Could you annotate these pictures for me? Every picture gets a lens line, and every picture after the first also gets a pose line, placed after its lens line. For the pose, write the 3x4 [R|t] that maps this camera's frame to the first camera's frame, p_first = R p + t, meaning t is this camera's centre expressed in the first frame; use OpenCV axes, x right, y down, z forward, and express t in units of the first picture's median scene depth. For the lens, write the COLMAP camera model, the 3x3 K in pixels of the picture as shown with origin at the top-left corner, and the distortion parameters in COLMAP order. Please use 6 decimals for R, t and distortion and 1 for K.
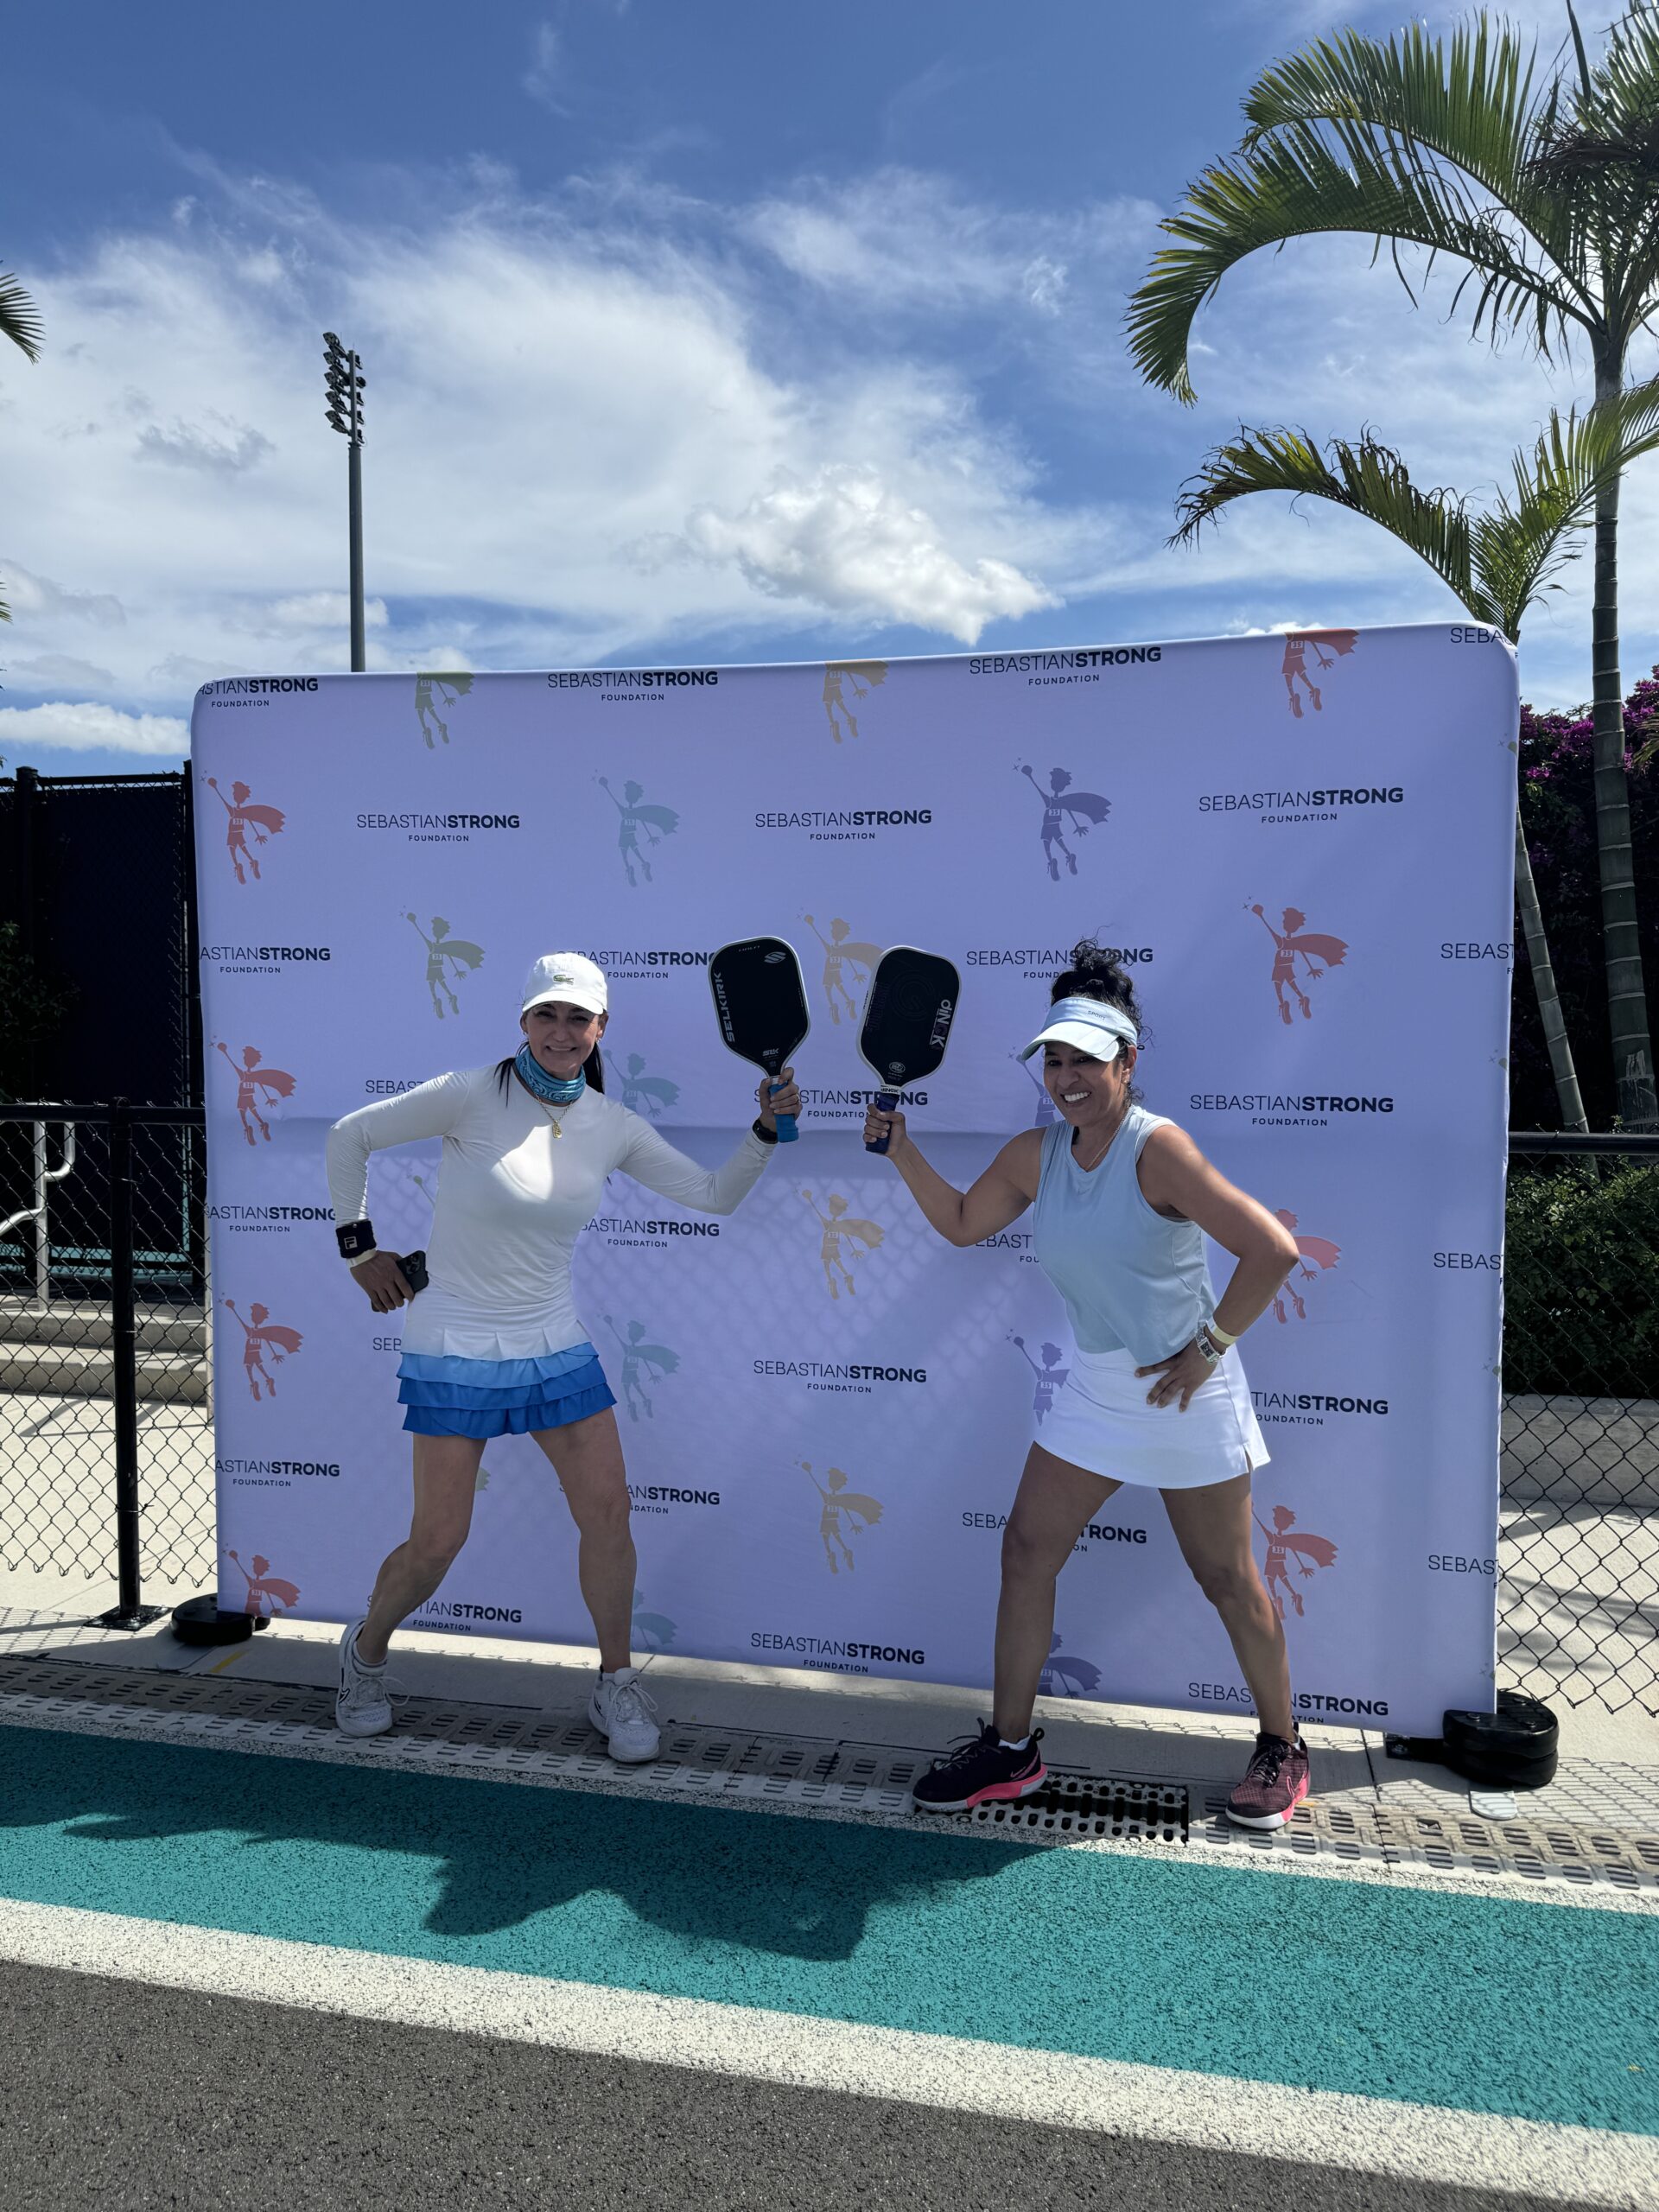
lens RADIAL K [[1541.8, 0, 845.2], [0, 1541.8, 1106.4], [0, 0, 1]] dist [0.011914, -0.022764]
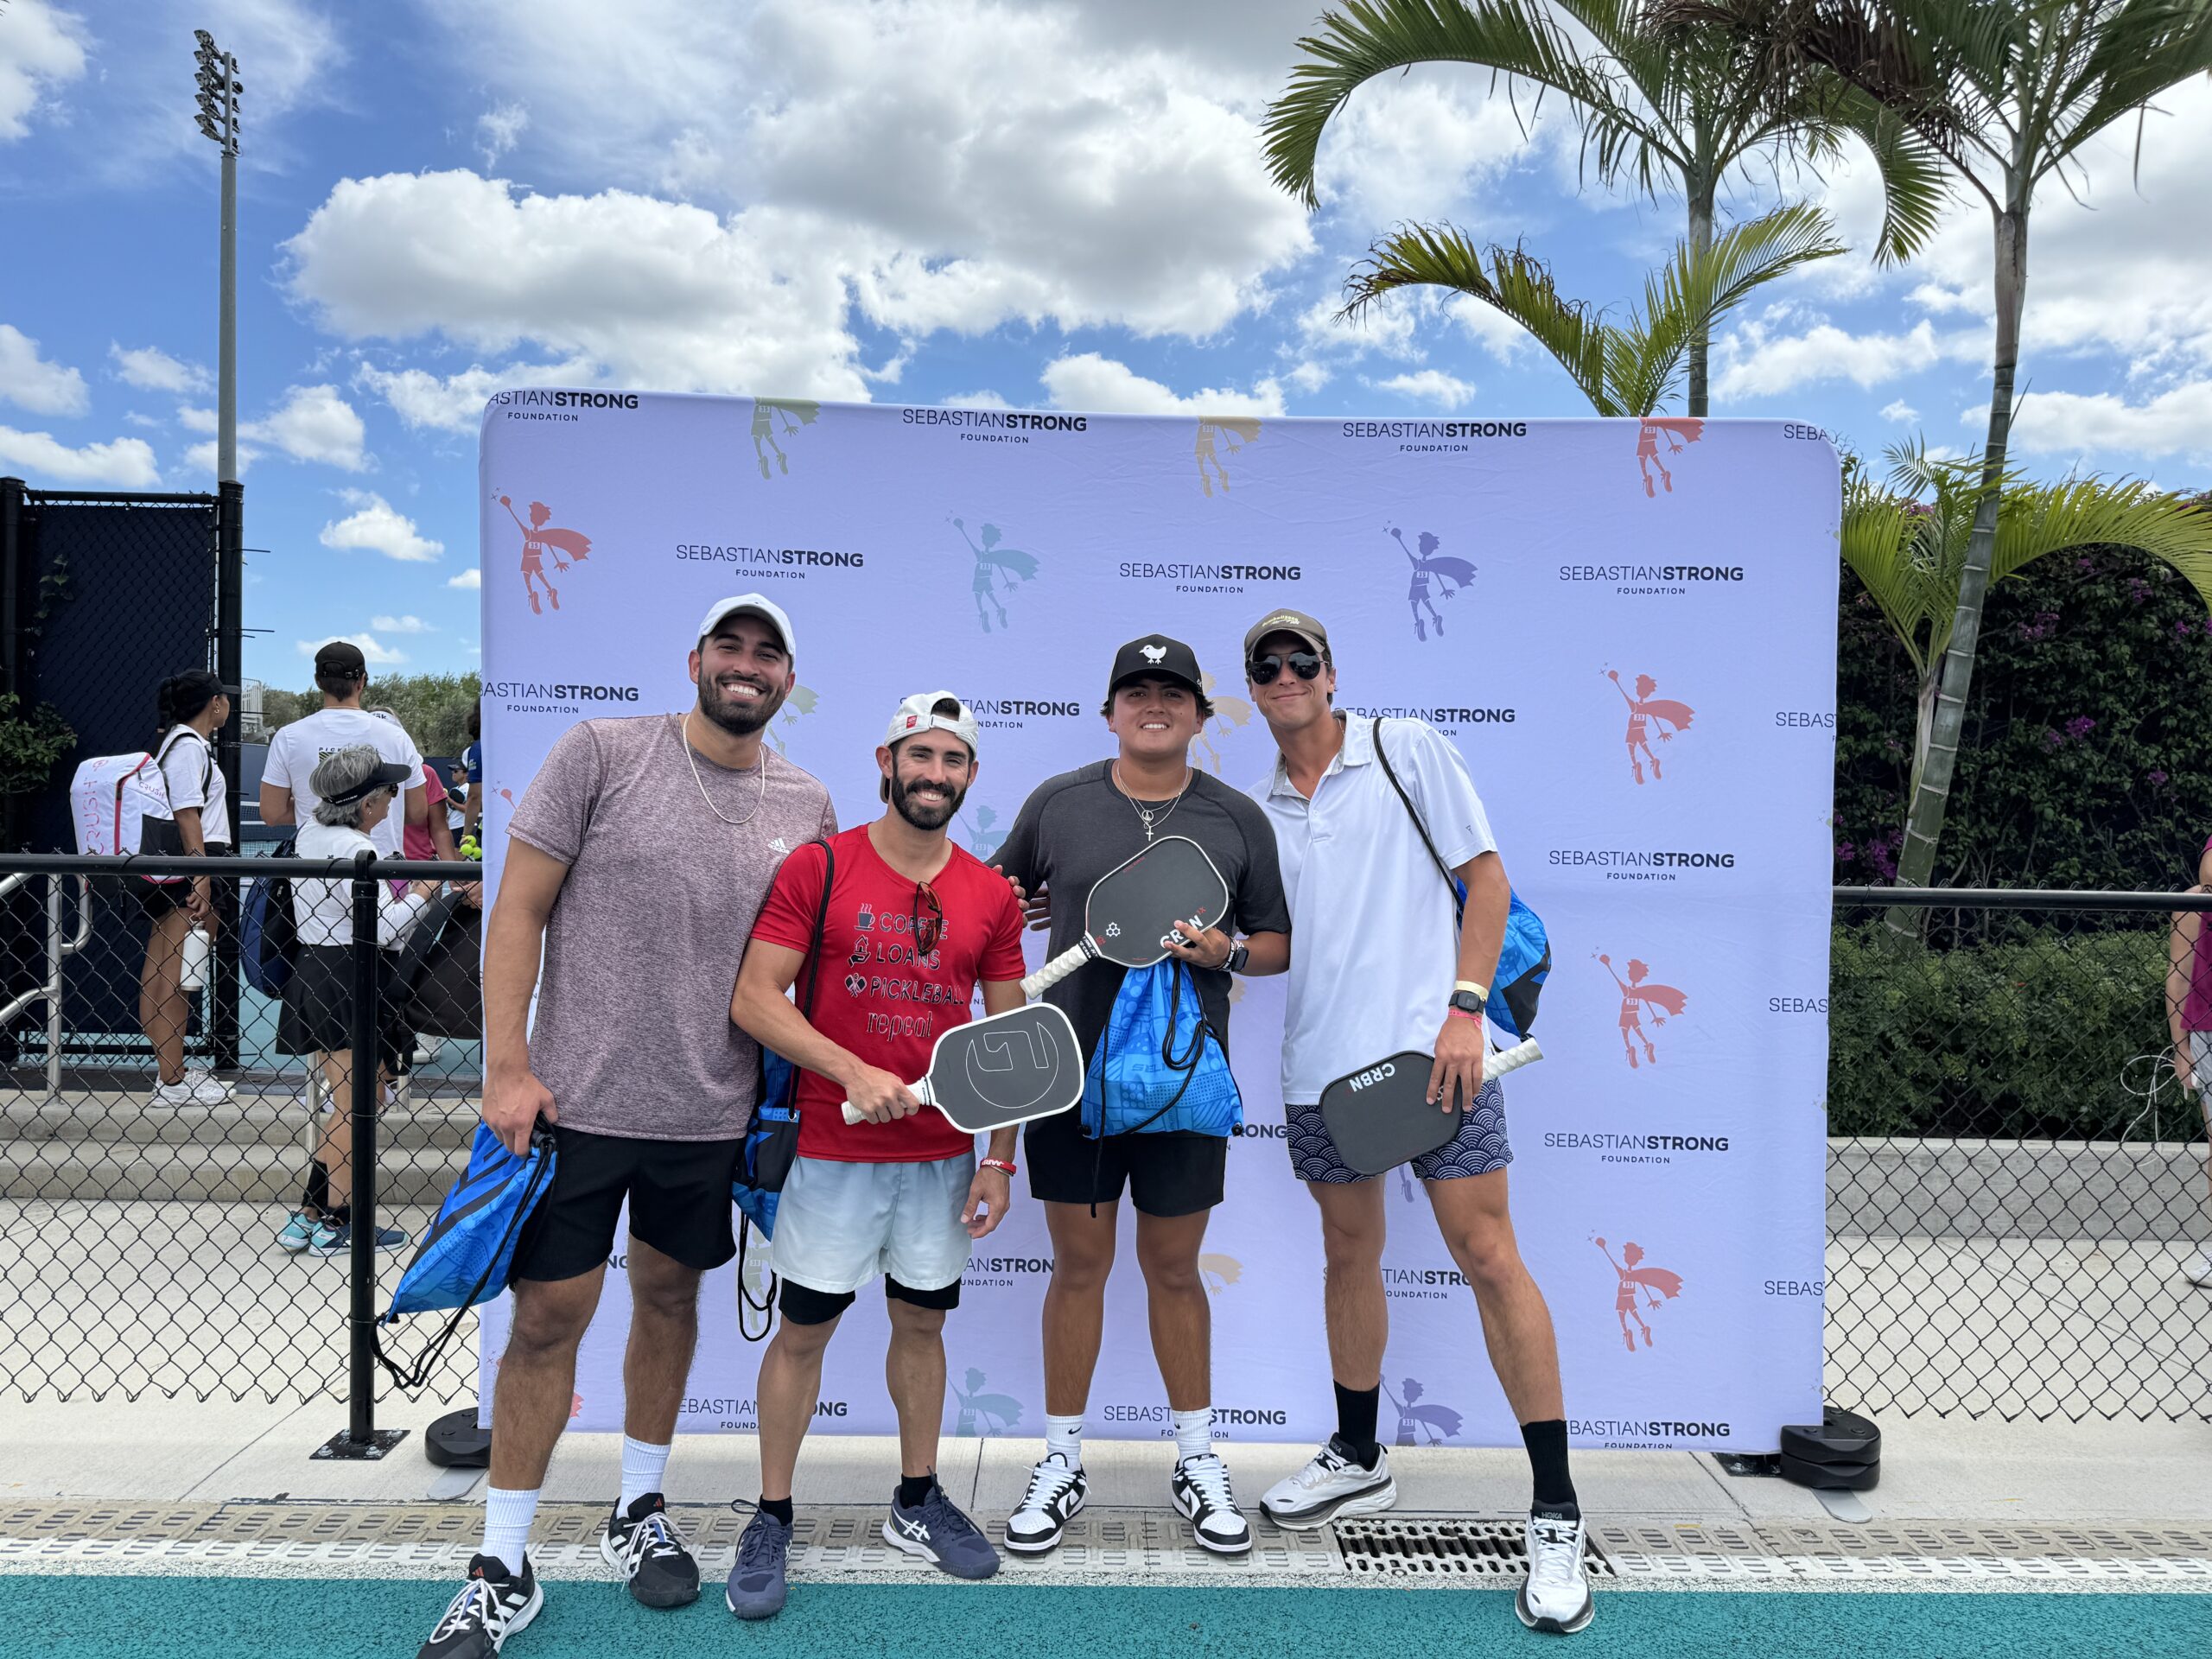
lens RADIAL K [[1541.8, 0, 1105.2], [0, 1541.8, 834.9], [0, 0, 1]] dist [0.011914, -0.022764]
pose [[0.973396, 0.008297, 0.228979, -0.288883], [-0.001687, 0.999577, -0.029050, 0.011762], [-0.229123, 0.027891, 0.972998, 0.049647]]
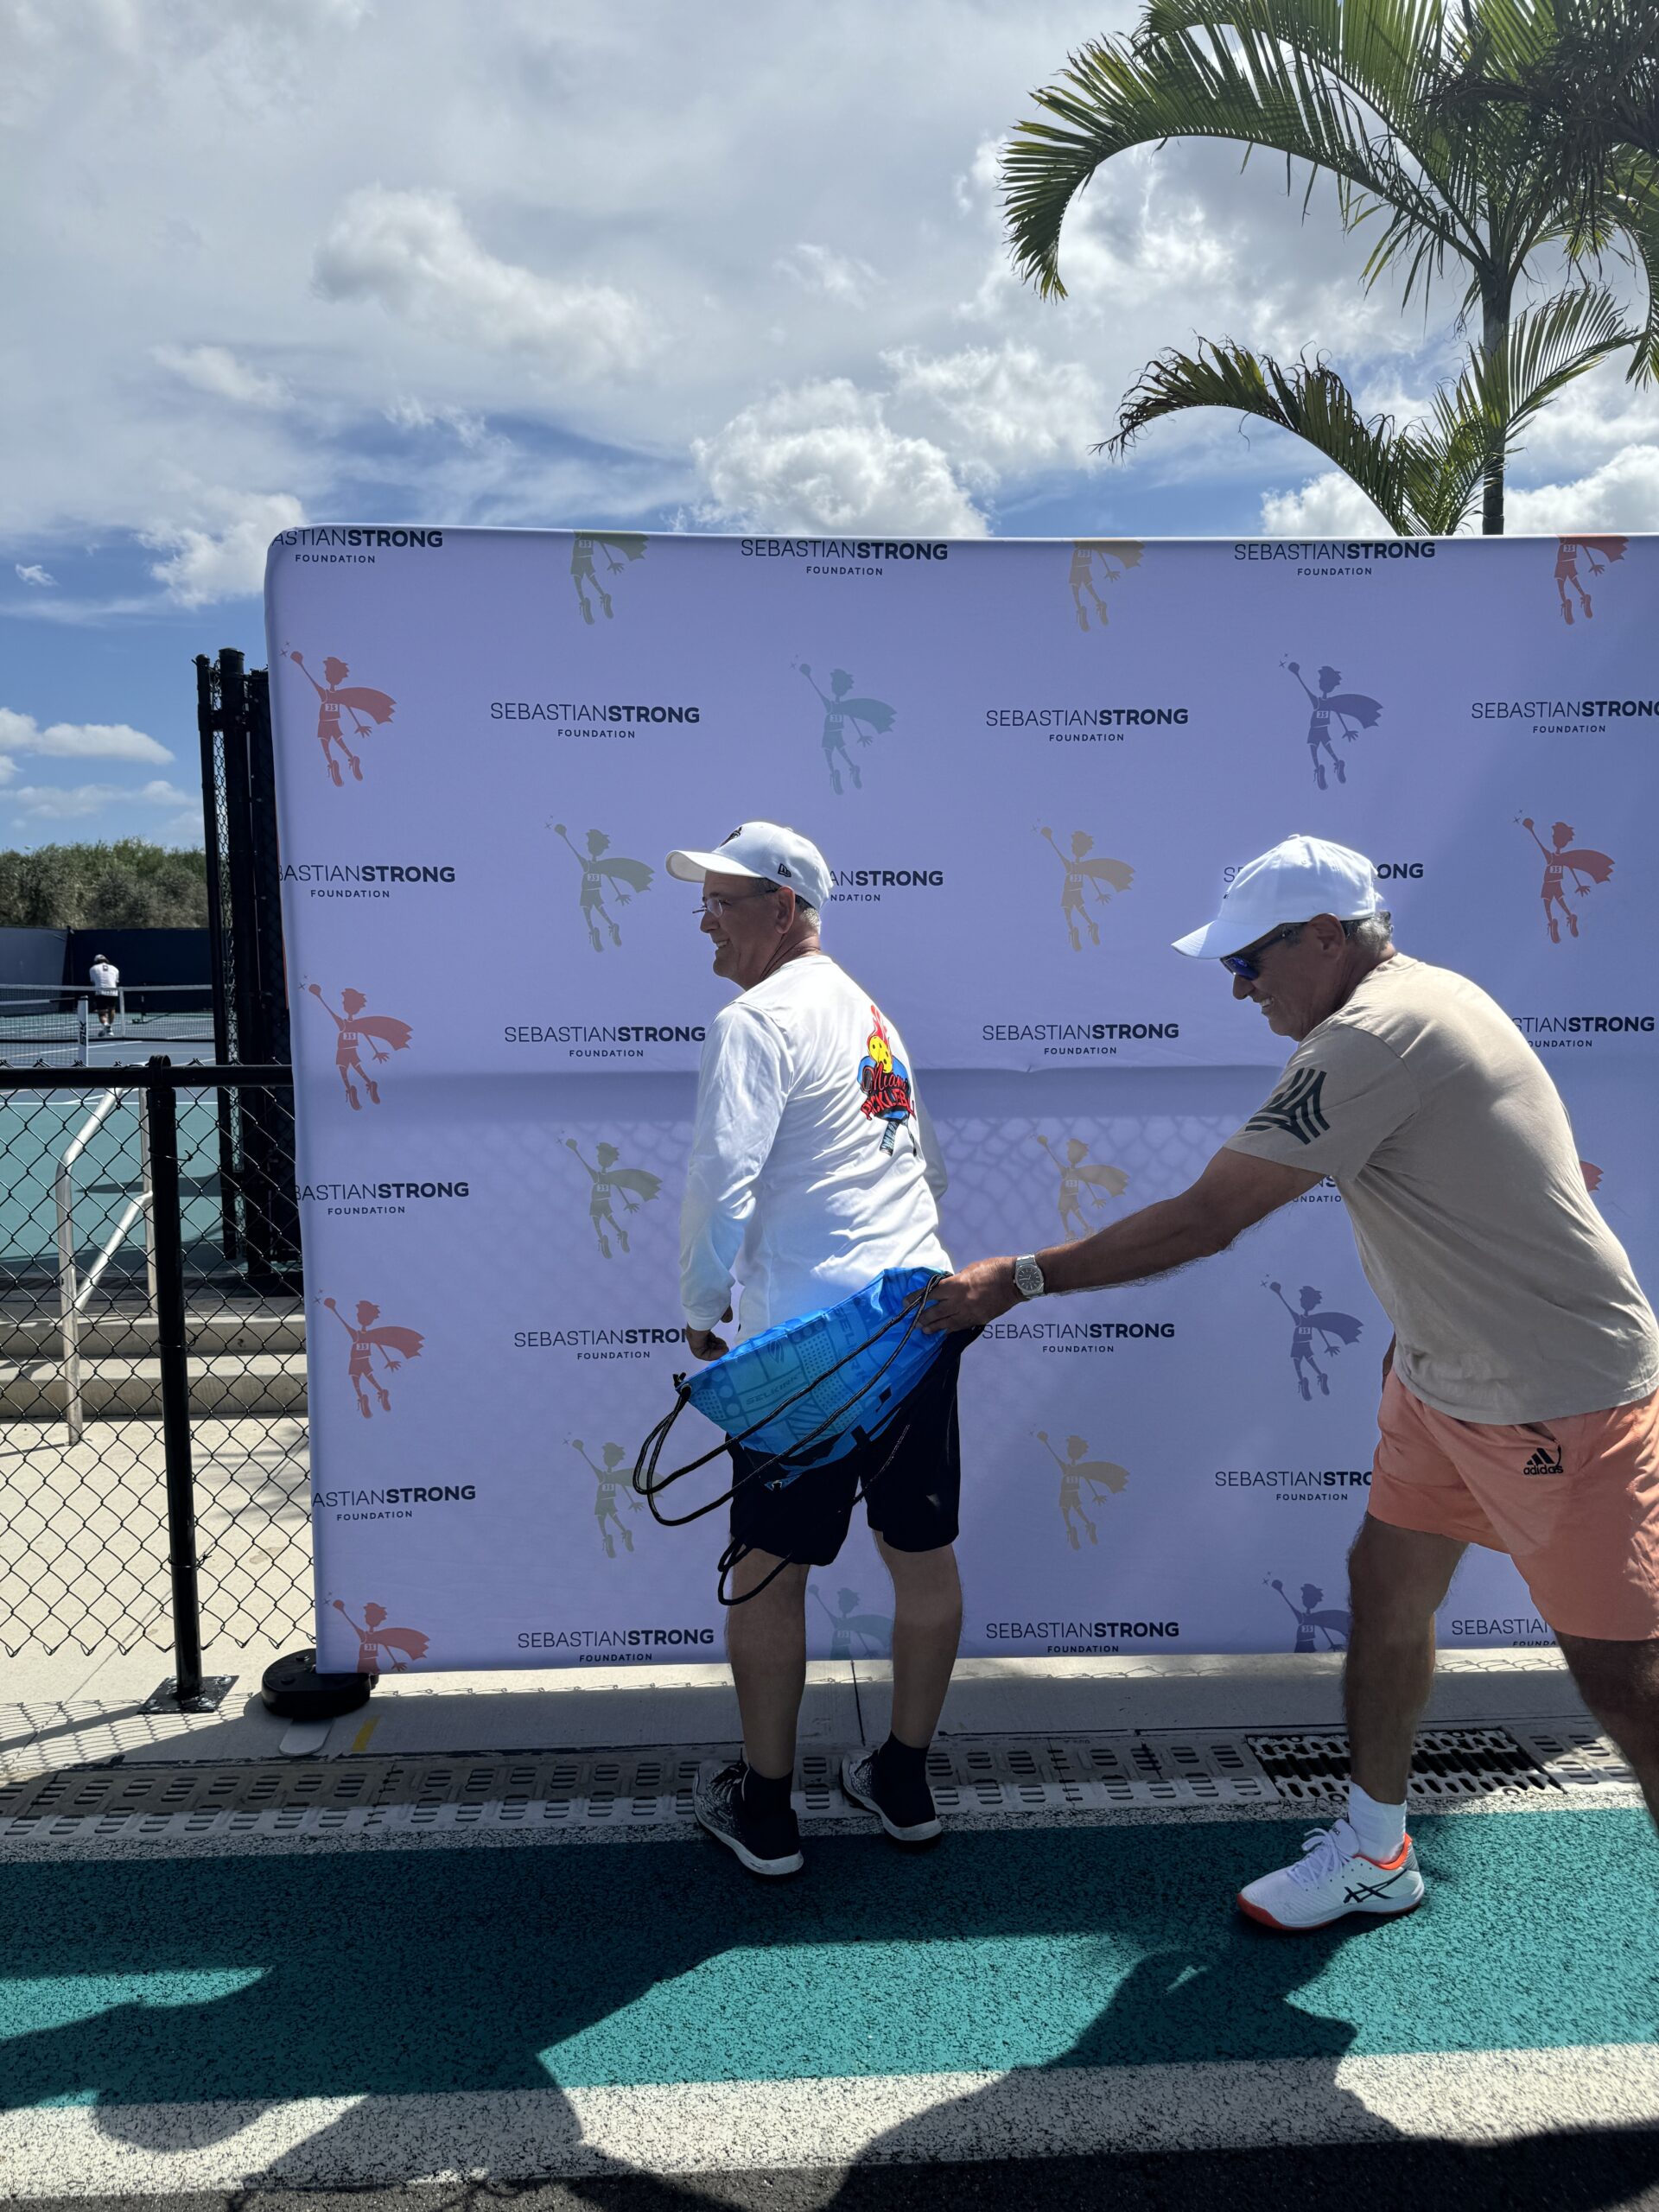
lens RADIAL K [[1541.8, 0, 815.3], [0, 1541.8, 1100.3], [0, 0, 1]] dist [0.011914, -0.022764]
pose [[0.966921, -0.037699, 0.252275, -0.381178], [0.027273, 0.998628, 0.044699, -0.009997], [-0.253614, -0.036340, 0.966623, 0.161074]]
